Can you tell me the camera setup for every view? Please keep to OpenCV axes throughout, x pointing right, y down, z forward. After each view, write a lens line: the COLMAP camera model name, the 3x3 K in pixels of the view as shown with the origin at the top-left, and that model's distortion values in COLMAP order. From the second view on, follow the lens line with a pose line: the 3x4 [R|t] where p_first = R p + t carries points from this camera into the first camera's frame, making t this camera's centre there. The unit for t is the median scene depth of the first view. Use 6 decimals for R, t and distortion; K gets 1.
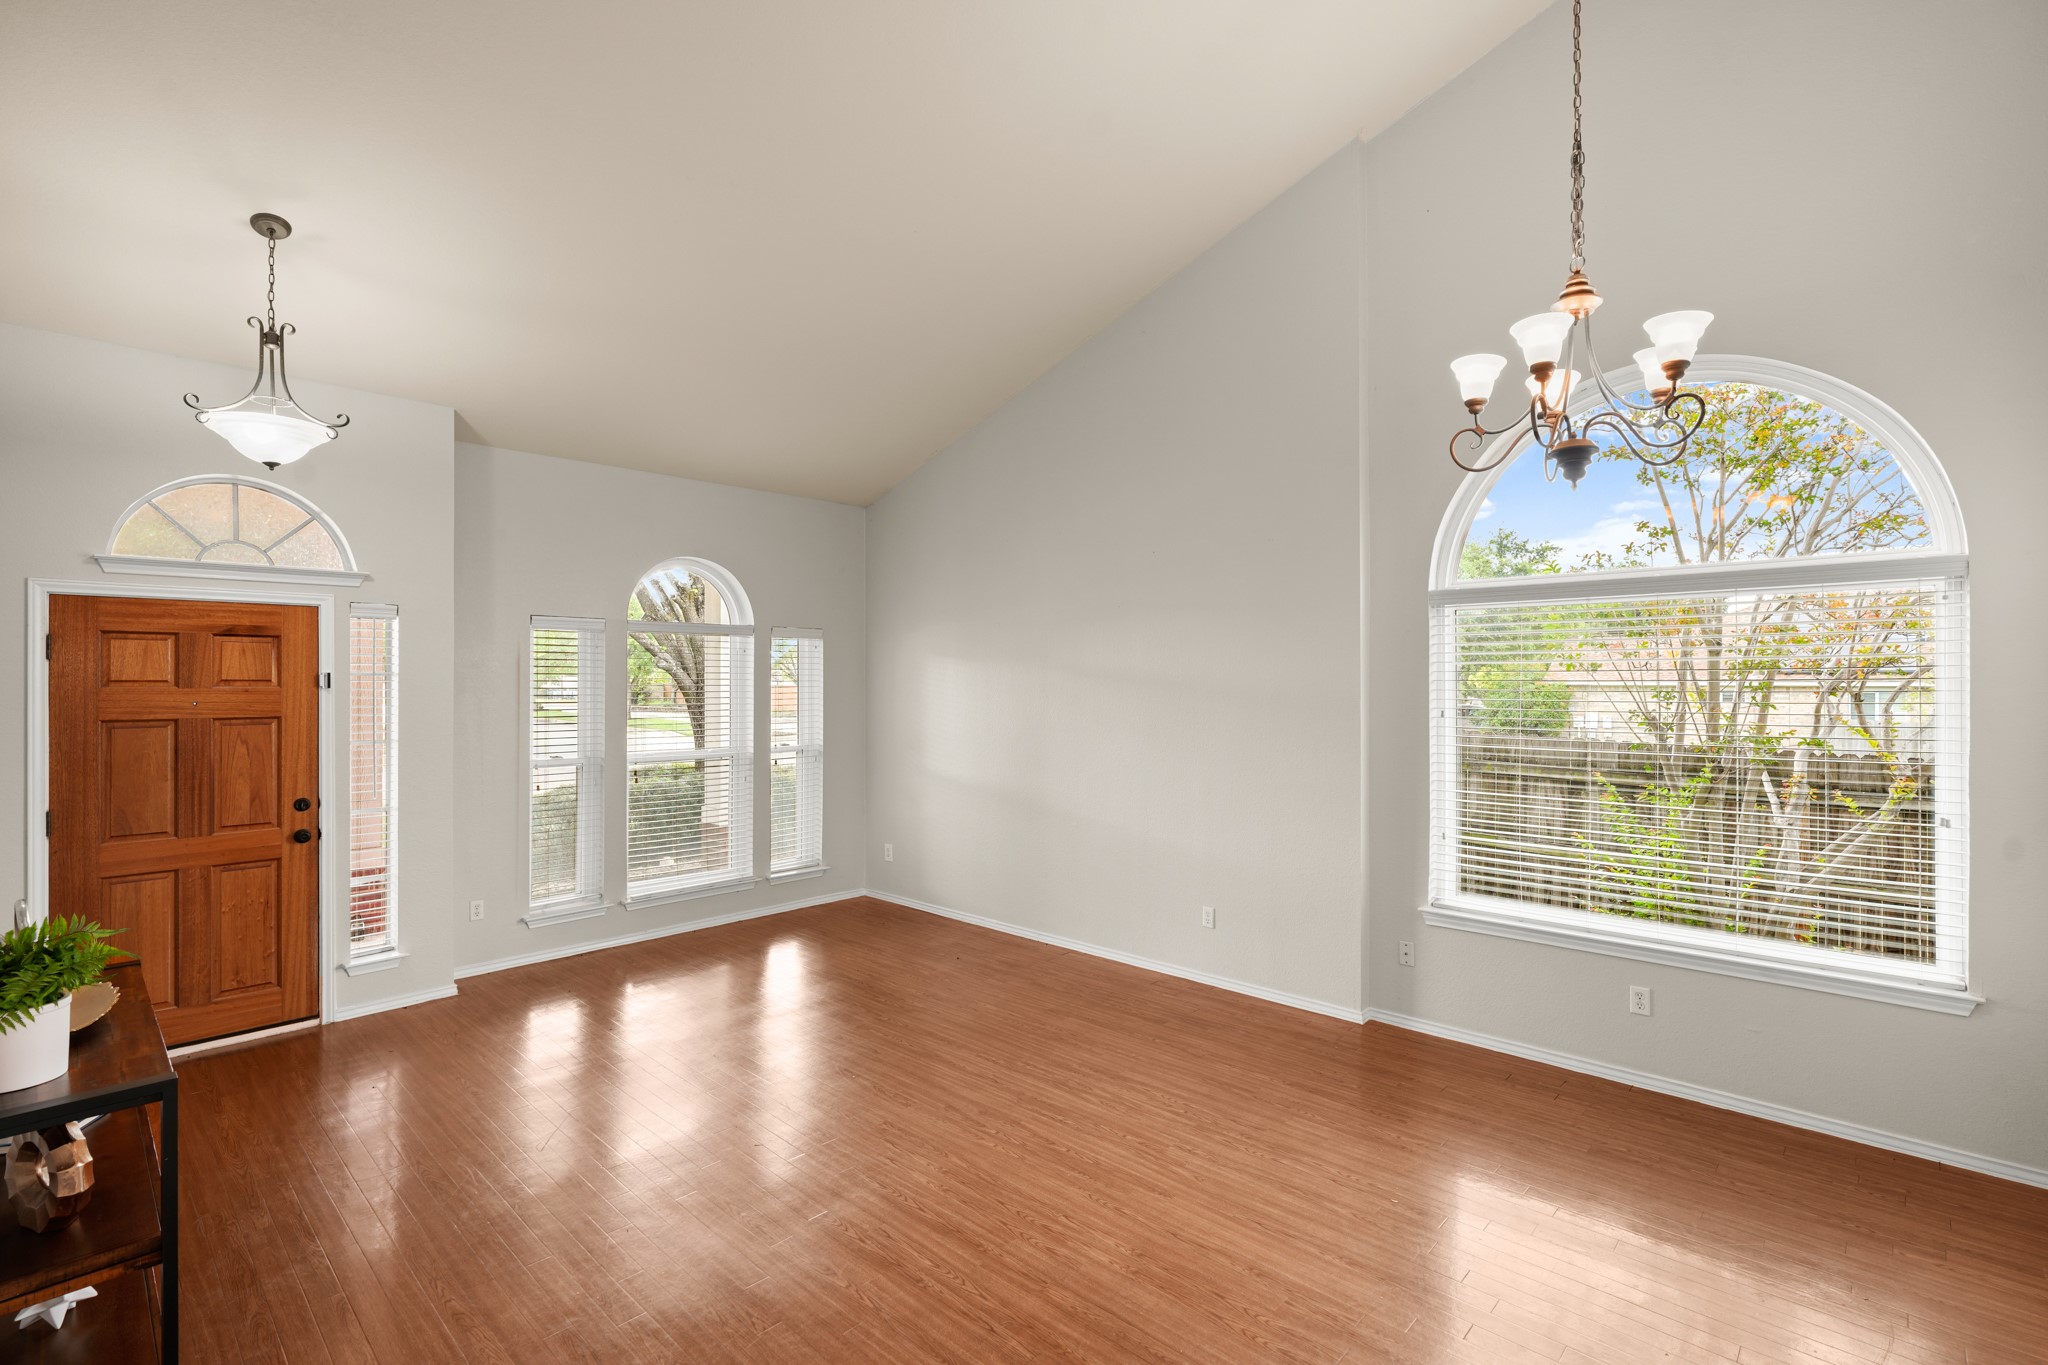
lens RADIAL K [[952.5, 0, 1025.2], [0, 952.5, 678.0], [0, 0, 1]] dist [0.002466, 0.000484]
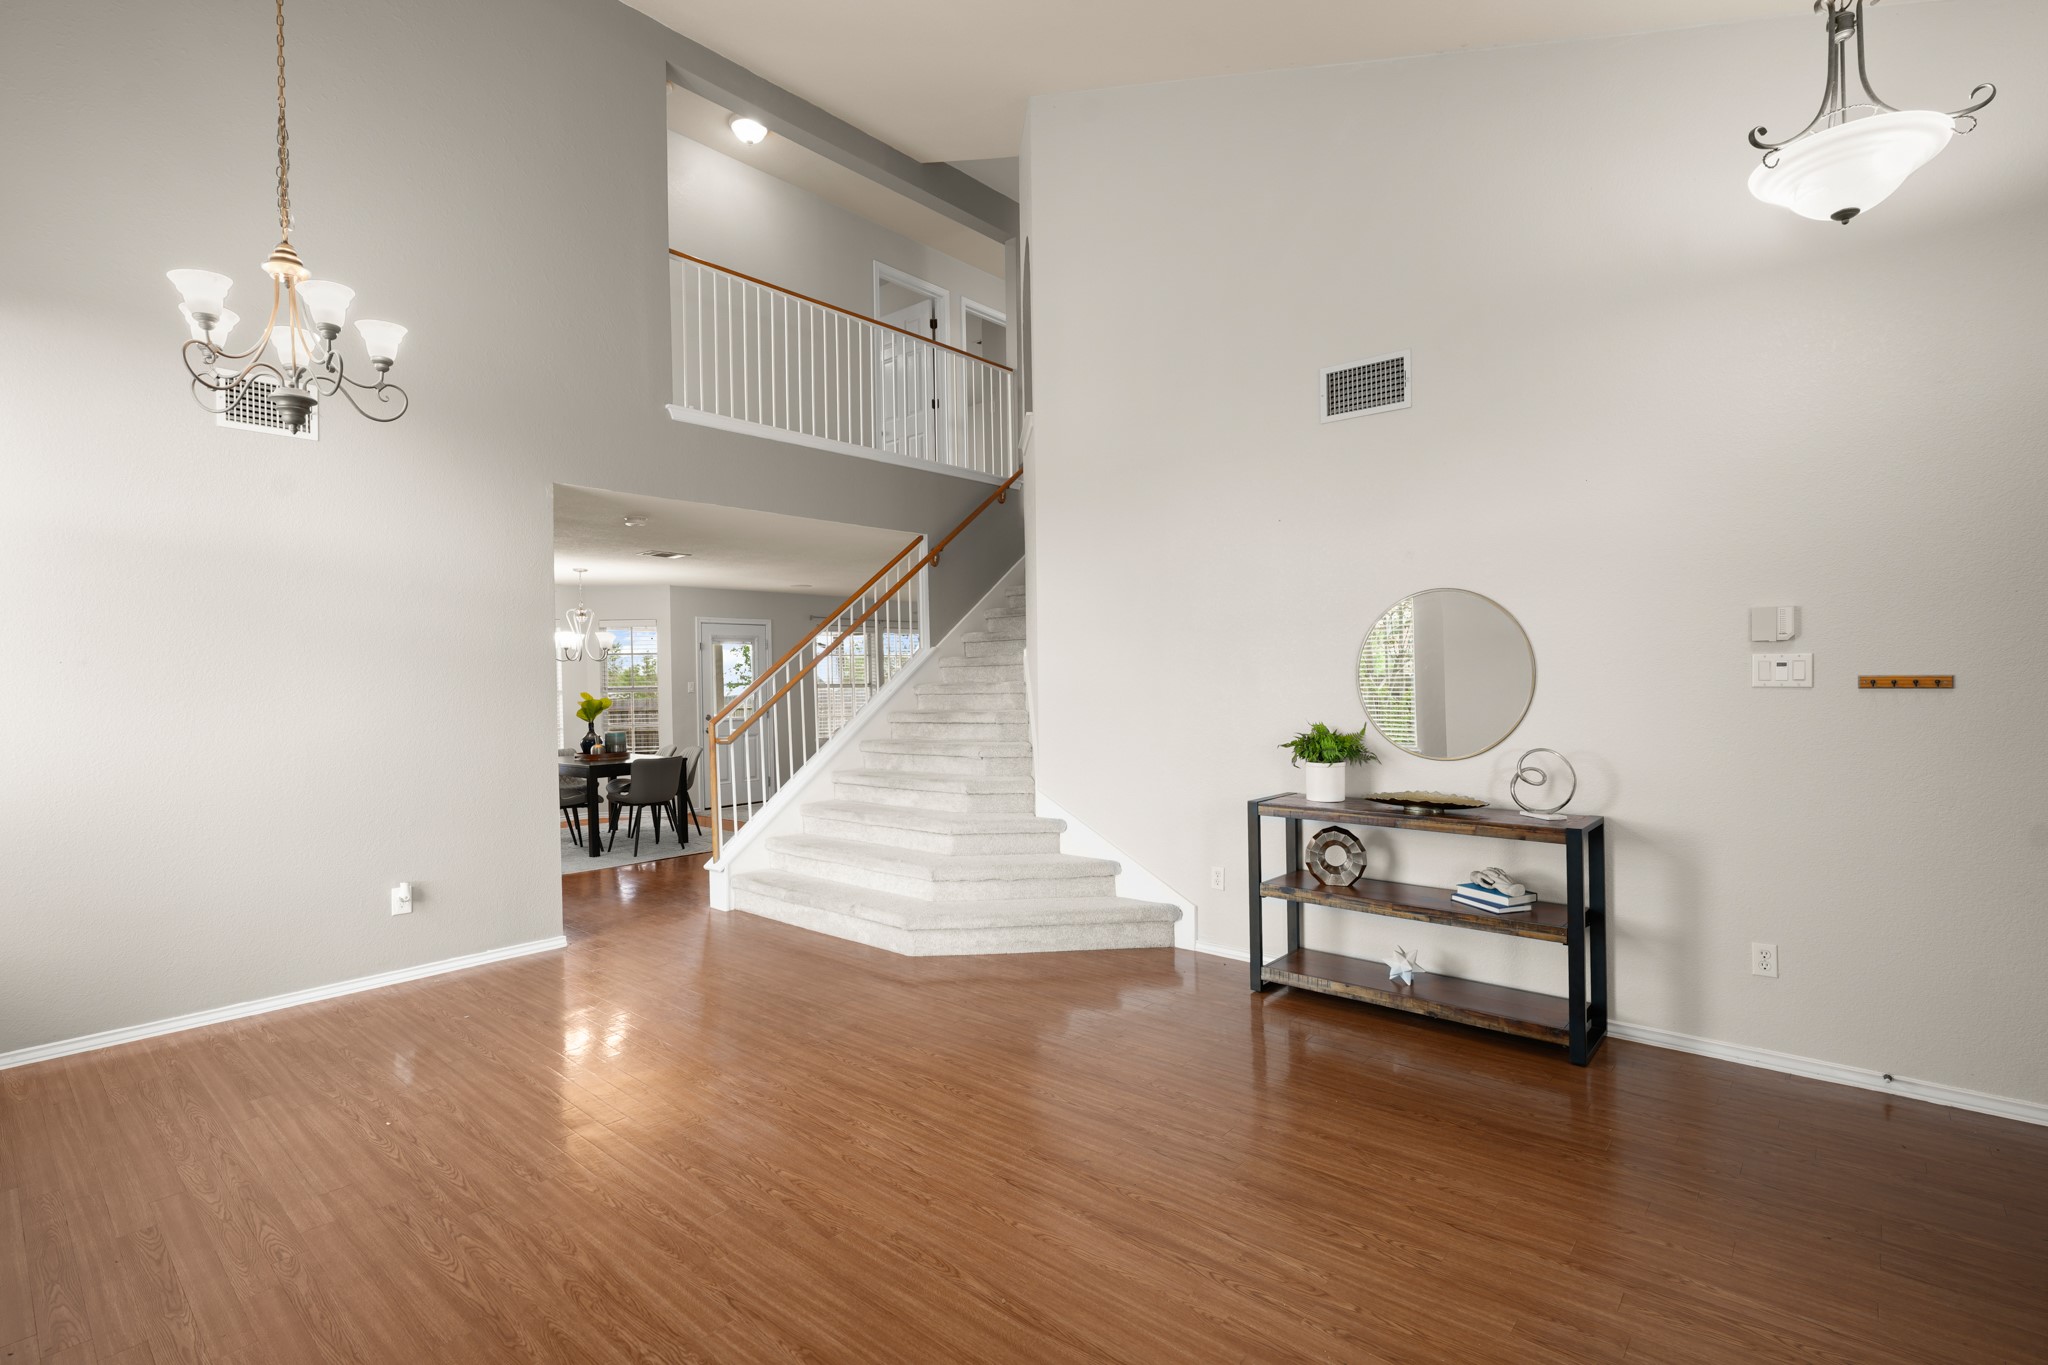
lens RADIAL K [[935.3, 0, 1014.4], [0, 935.3, 687.2], [0, 0, 1]] dist [-0.003441, -0.000280]
pose [[-0.999432, 0.017510, -0.028778, -0.163279], [0.017433, 0.999844, 0.002932, 0.077502], [0.028825, 0.002429, -0.999582, 1.386385]]
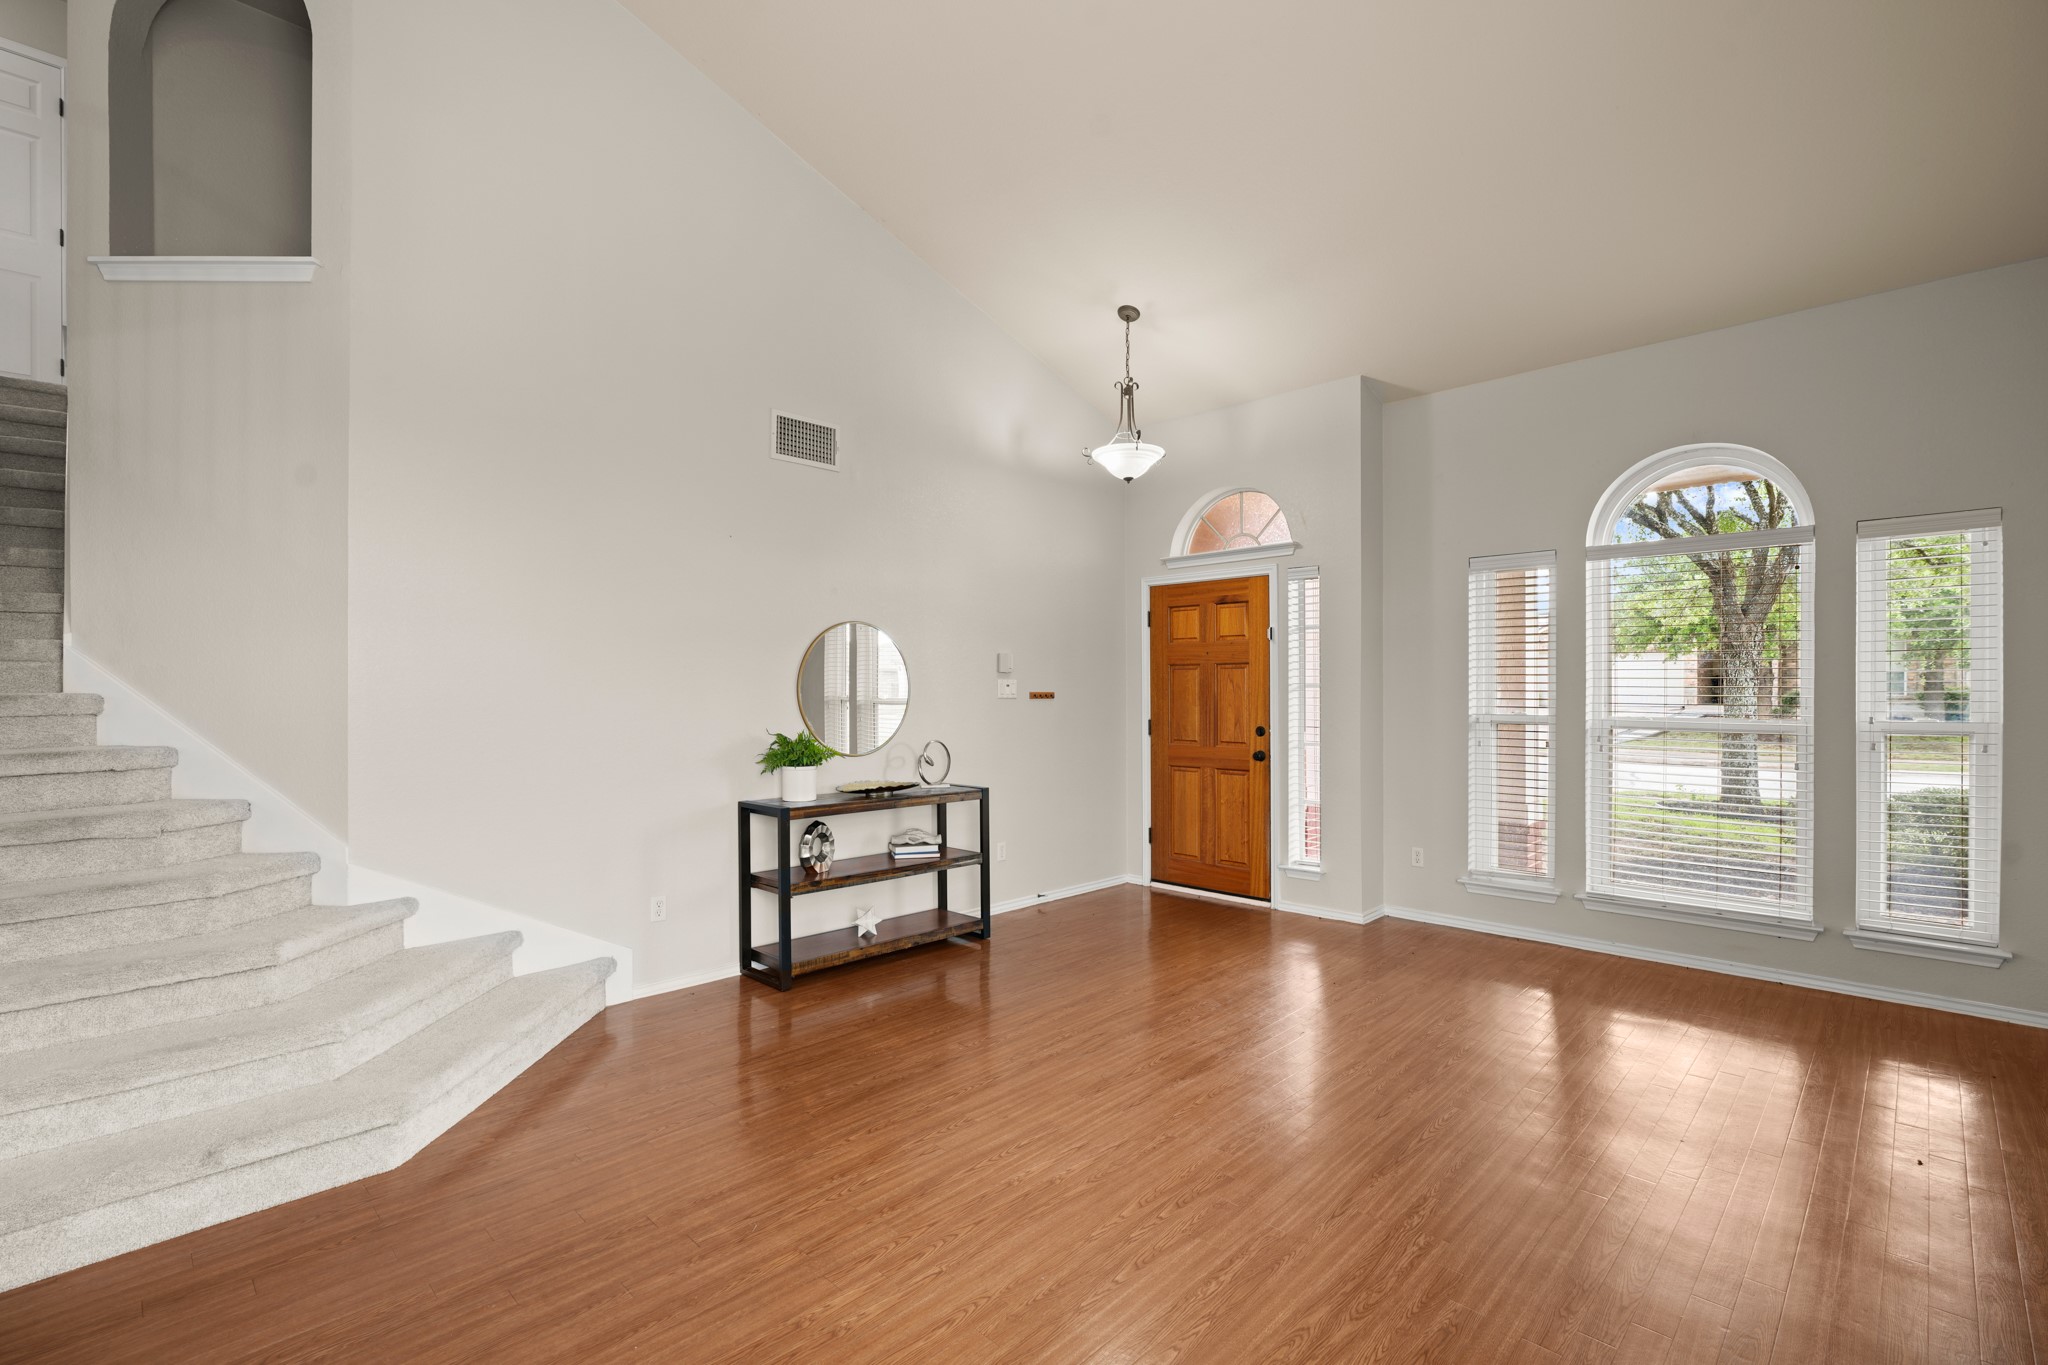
lens RADIAL K [[935.3, 0, 1014.4], [0, 935.3, 687.2], [0, 0, 1]] dist [-0.003441, -0.000280]
pose [[-0.032408, 0.001521, -0.999474, 0.526850], [0.006626, 0.999977, 0.001307, 0.072966], [0.999453, -0.006581, -0.032418, 0.742460]]
